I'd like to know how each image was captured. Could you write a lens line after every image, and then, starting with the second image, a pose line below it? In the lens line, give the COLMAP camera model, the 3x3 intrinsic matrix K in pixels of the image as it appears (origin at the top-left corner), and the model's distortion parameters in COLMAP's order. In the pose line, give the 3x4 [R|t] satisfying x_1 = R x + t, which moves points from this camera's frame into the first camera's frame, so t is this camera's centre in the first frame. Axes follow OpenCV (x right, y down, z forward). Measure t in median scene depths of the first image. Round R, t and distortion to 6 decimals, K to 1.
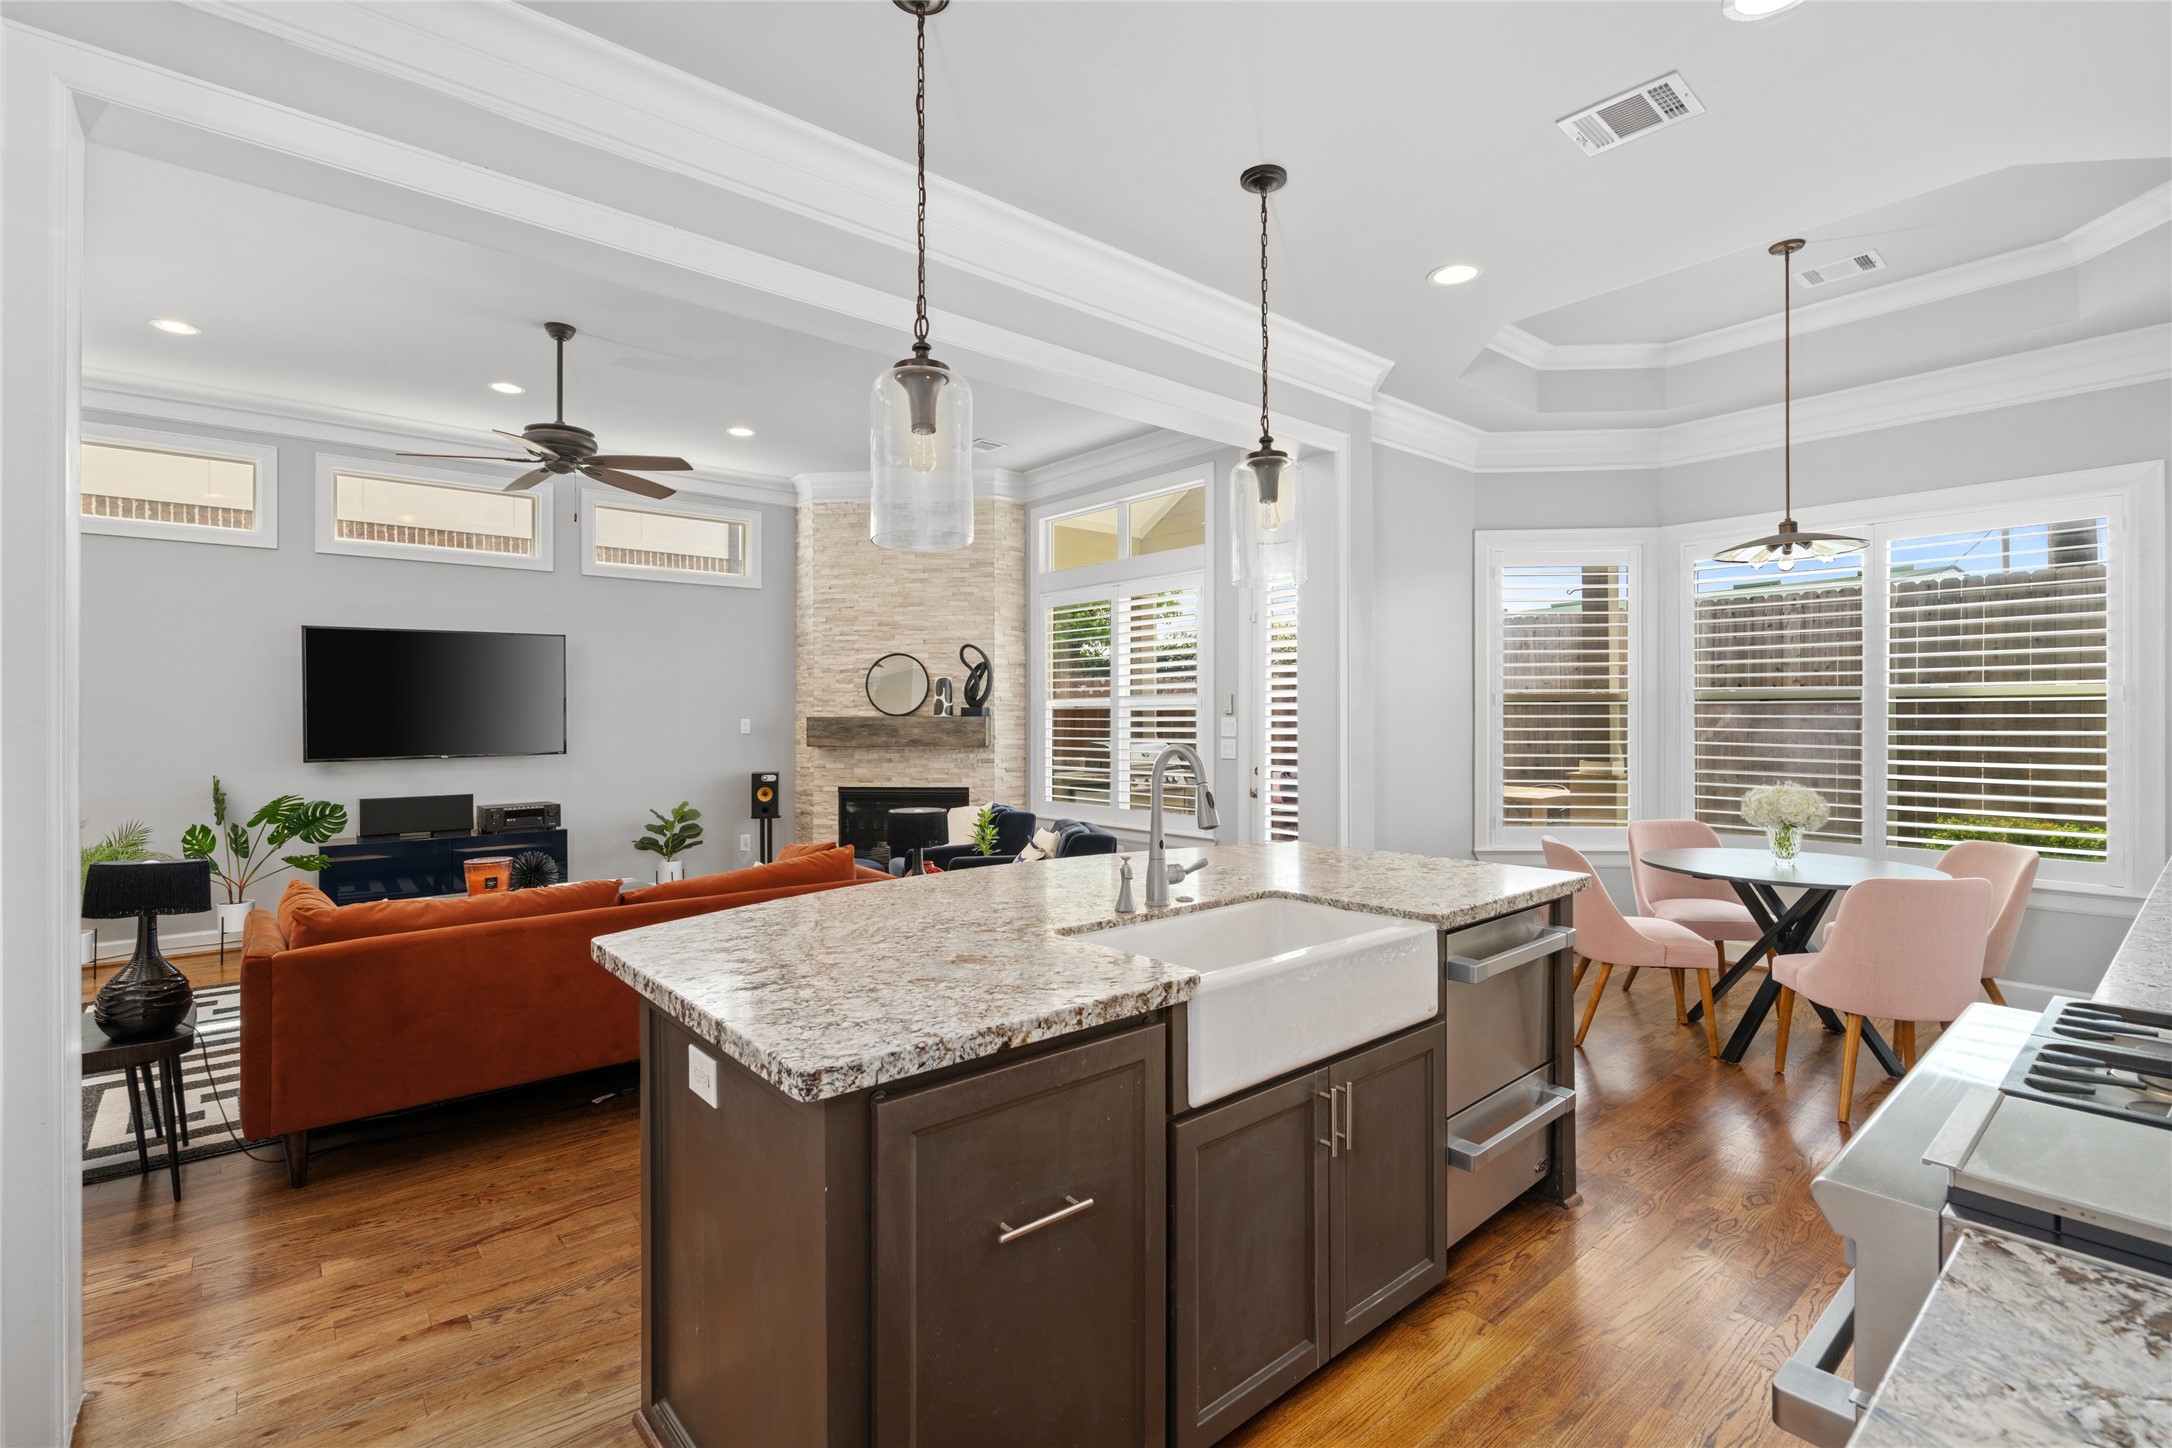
lens RADIAL K [[991.8, 0, 1081.2], [0, 991.8, 722.6], [0, 0, 1]] dist [-0.002990, 0.001813]
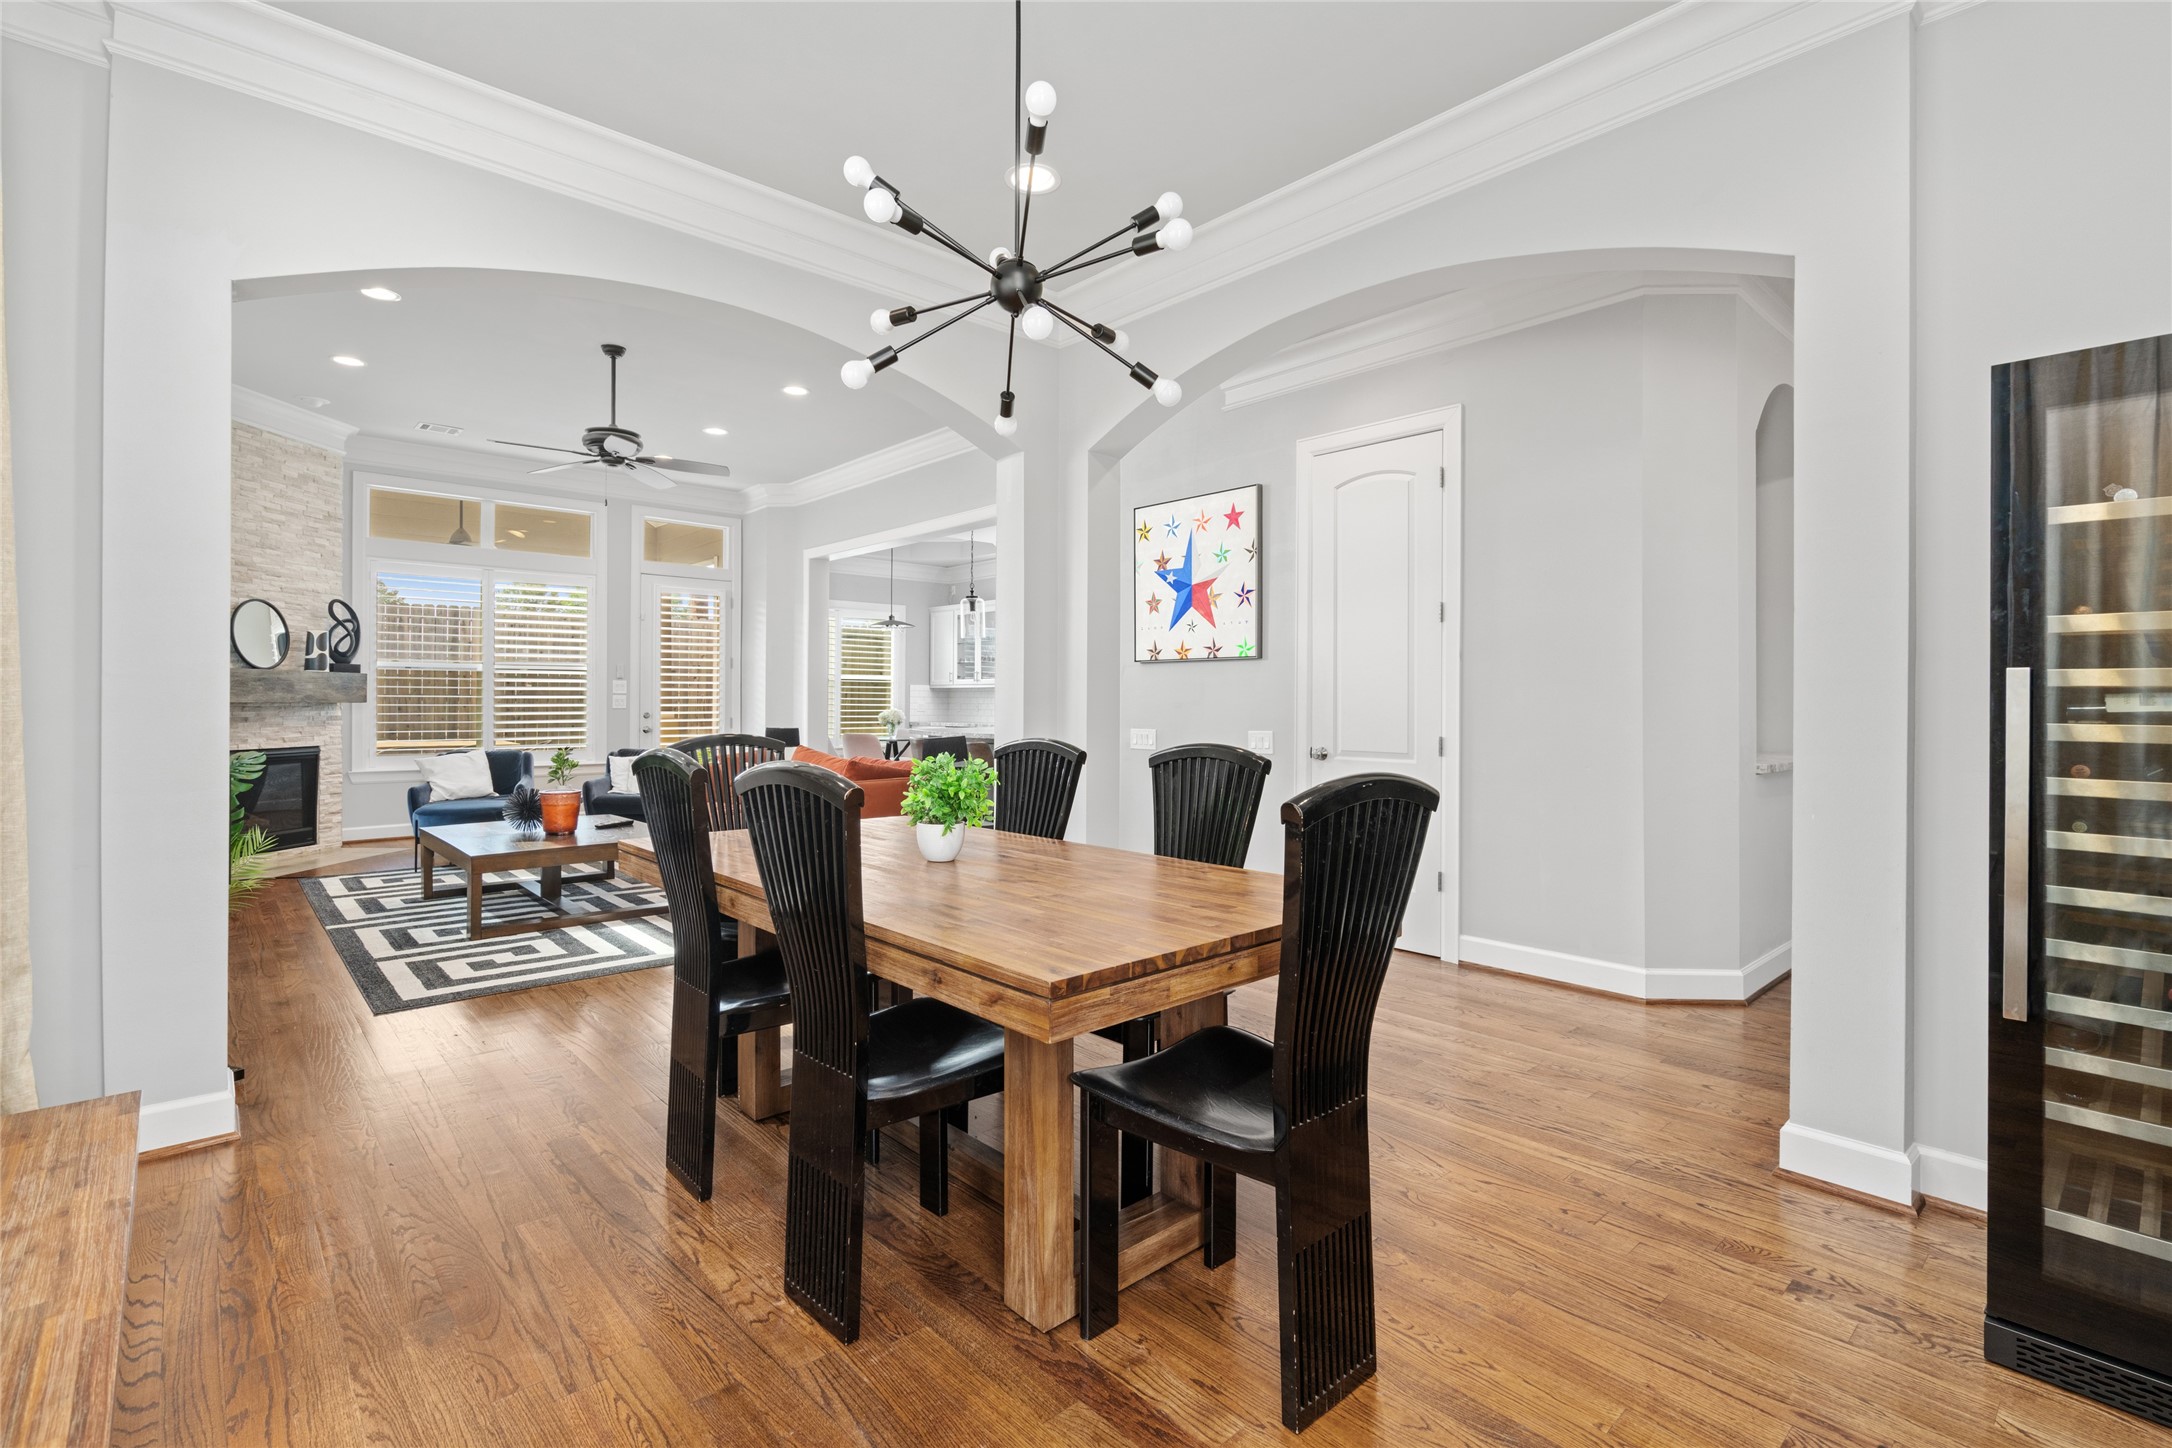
lens RADIAL K [[991.8, 0, 1088.0], [0, 991.8, 709.6], [0, 0, 1]] dist [-0.002990, 0.001813]
pose [[-0.035532, -0.001368, 0.999368, -1.130437], [0.002865, 0.999995, 0.001471, 0.031325], [-0.999364, 0.002915, -0.035528, 0.292432]]
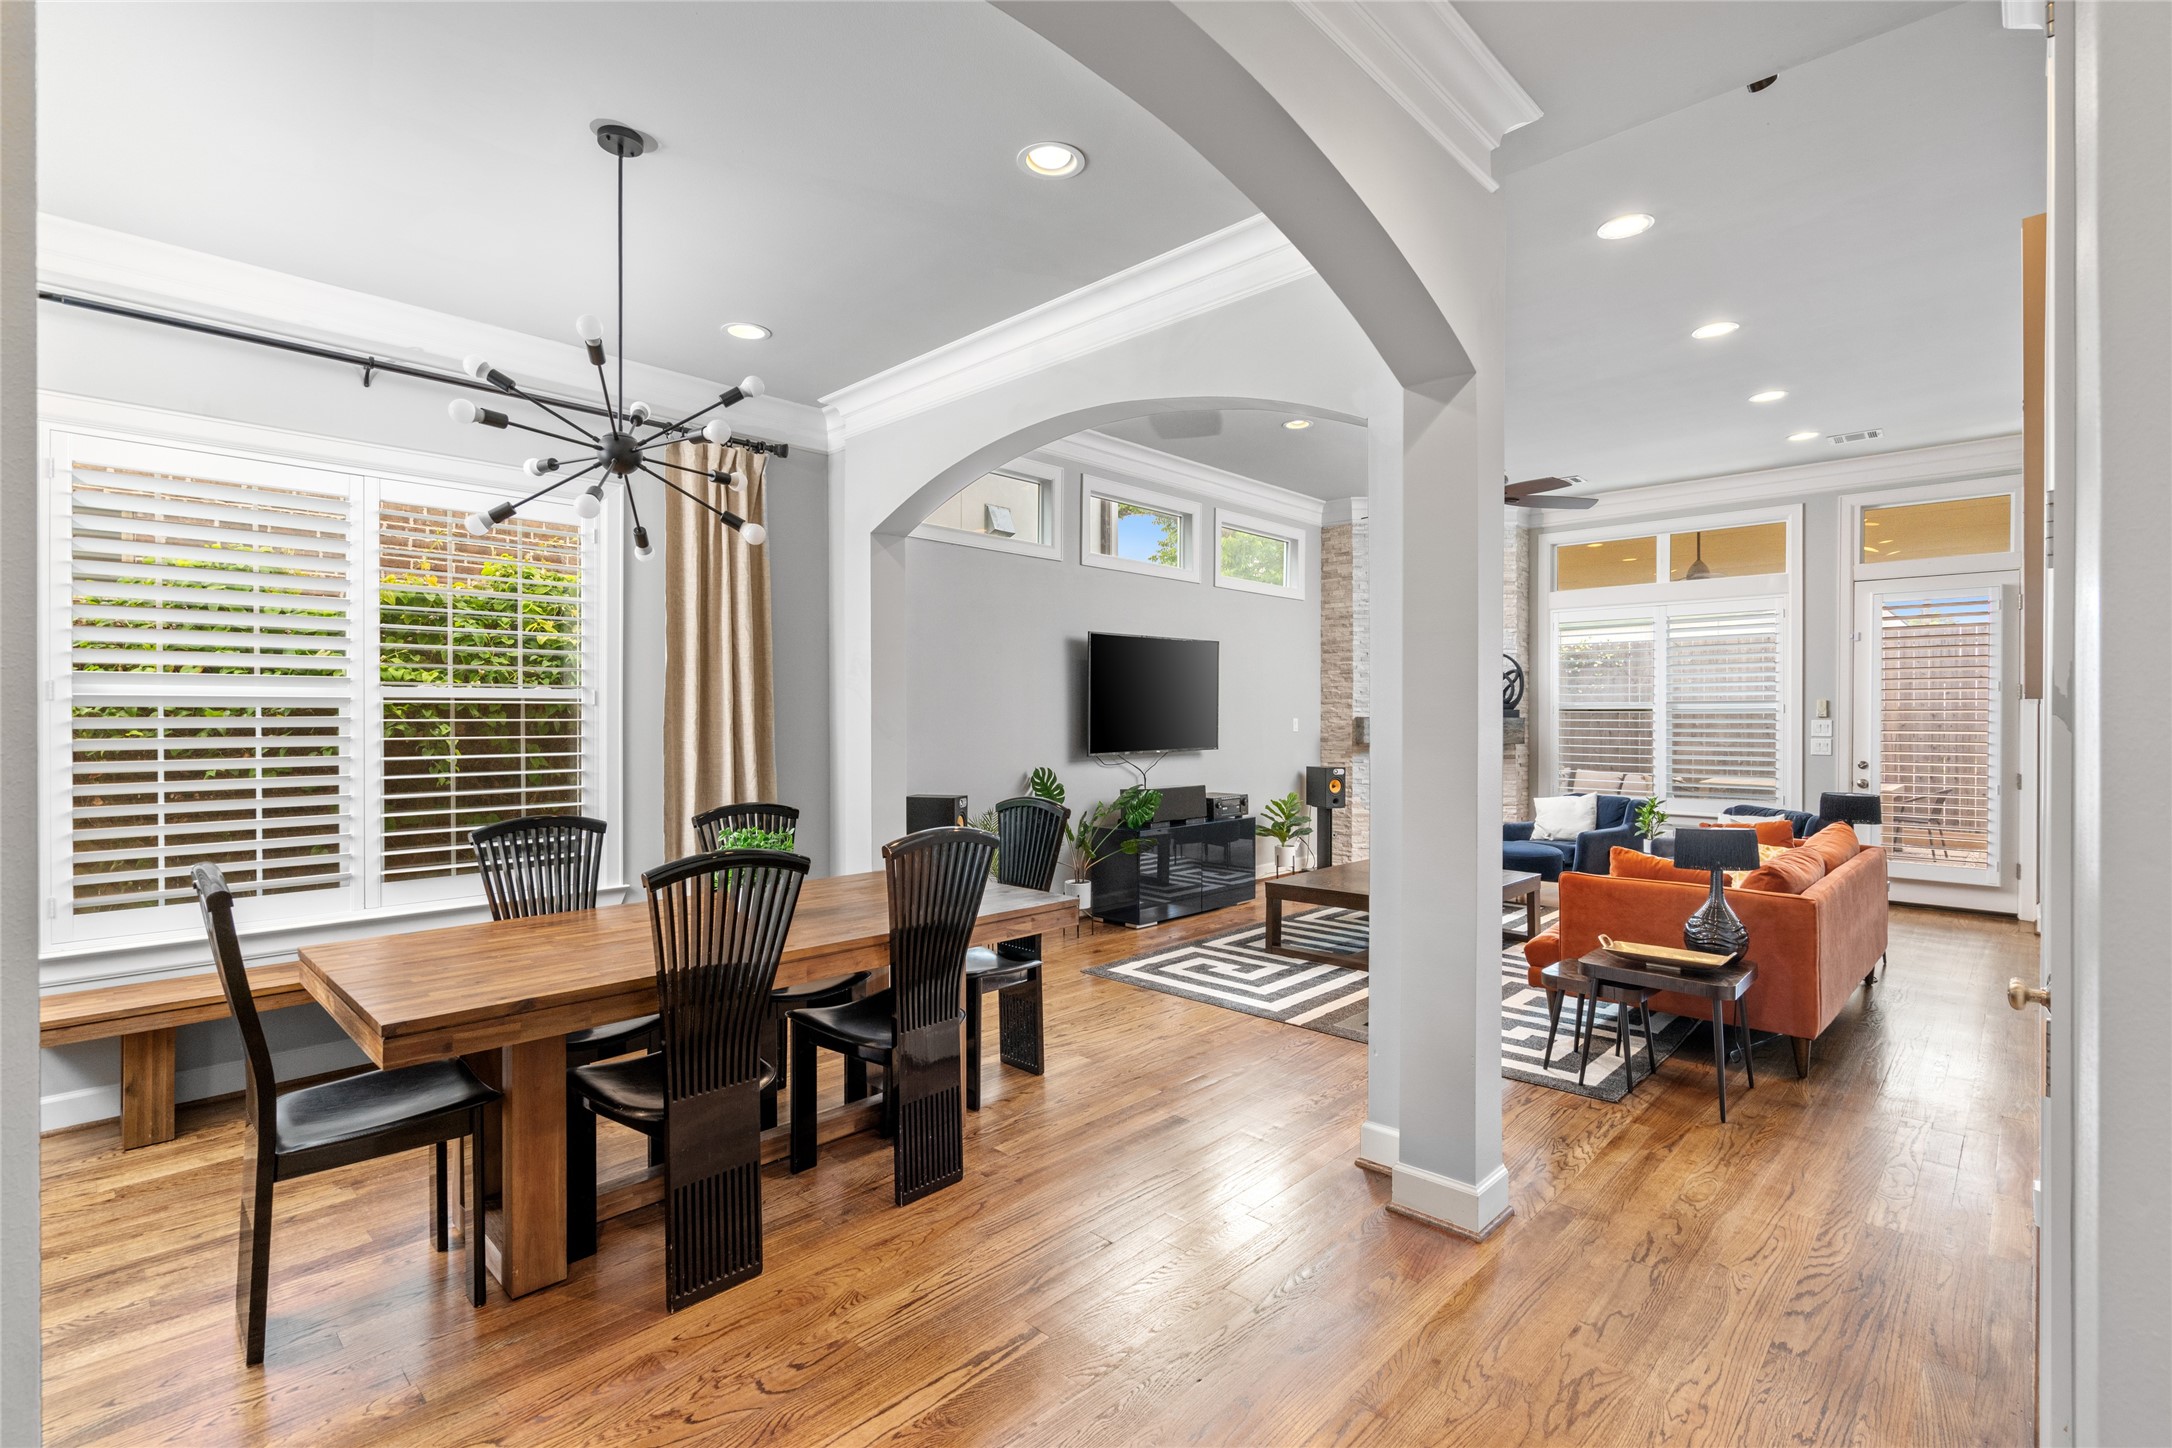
lens RADIAL K [[991.8, 0, 1091.9], [0, 991.8, 719.9], [0, 0, 1]] dist [-0.002990, 0.001813]
pose [[0.993299, 0.004655, 0.115483, -0.715631], [-0.004860, 0.999987, 0.001493, -0.002460], [-0.115474, -0.002045, 0.993308, -0.065868]]
